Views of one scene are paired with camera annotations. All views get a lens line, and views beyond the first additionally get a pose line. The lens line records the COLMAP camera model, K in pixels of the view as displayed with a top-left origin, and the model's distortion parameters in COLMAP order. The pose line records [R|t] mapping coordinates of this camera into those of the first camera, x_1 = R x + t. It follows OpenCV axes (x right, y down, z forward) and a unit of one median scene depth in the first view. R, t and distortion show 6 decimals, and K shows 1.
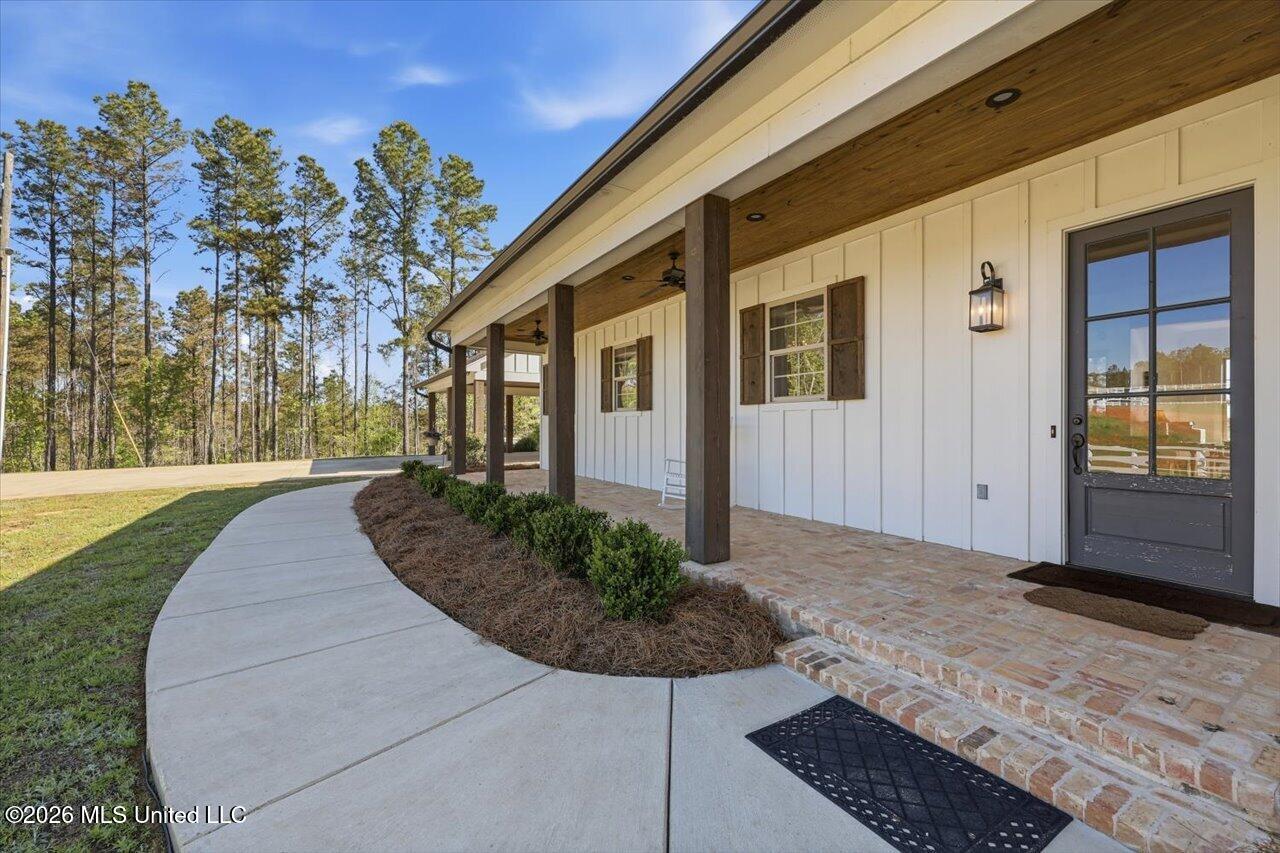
lens RADIAL K [[514.5, 0, 640.0], [0, 514.5, 426.5], [0, 0, 1]] dist [0.000233, 0.000024]
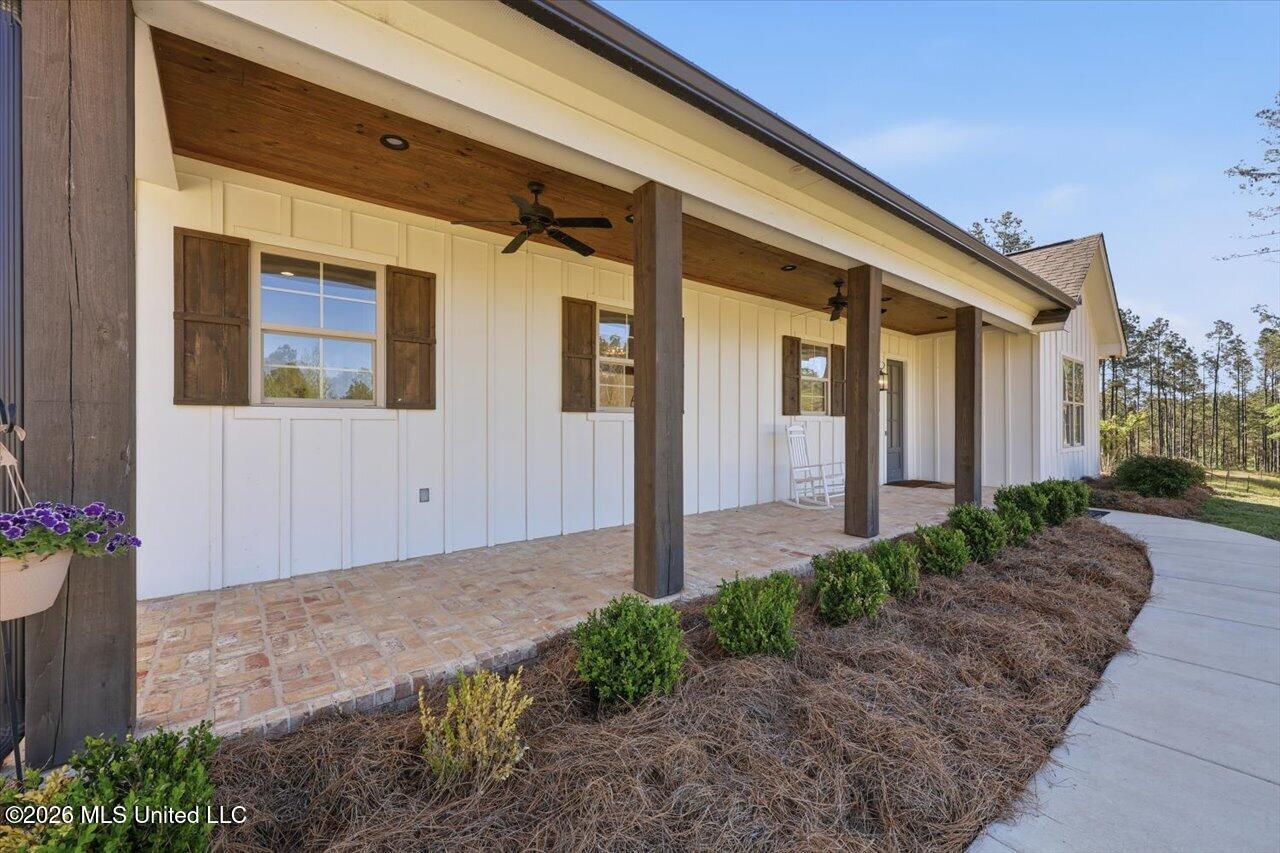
lens RADIAL K [[514.5, 0, 640.0], [0, 514.5, 426.5], [0, 0, 1]] dist [0.000233, 0.000024]
pose [[-0.137608, 0.011560, 0.990419, -0.472709], [0.015717, 0.999831, -0.009486, -0.009246], [-0.990362, 0.014261, -0.137766, 0.719474]]
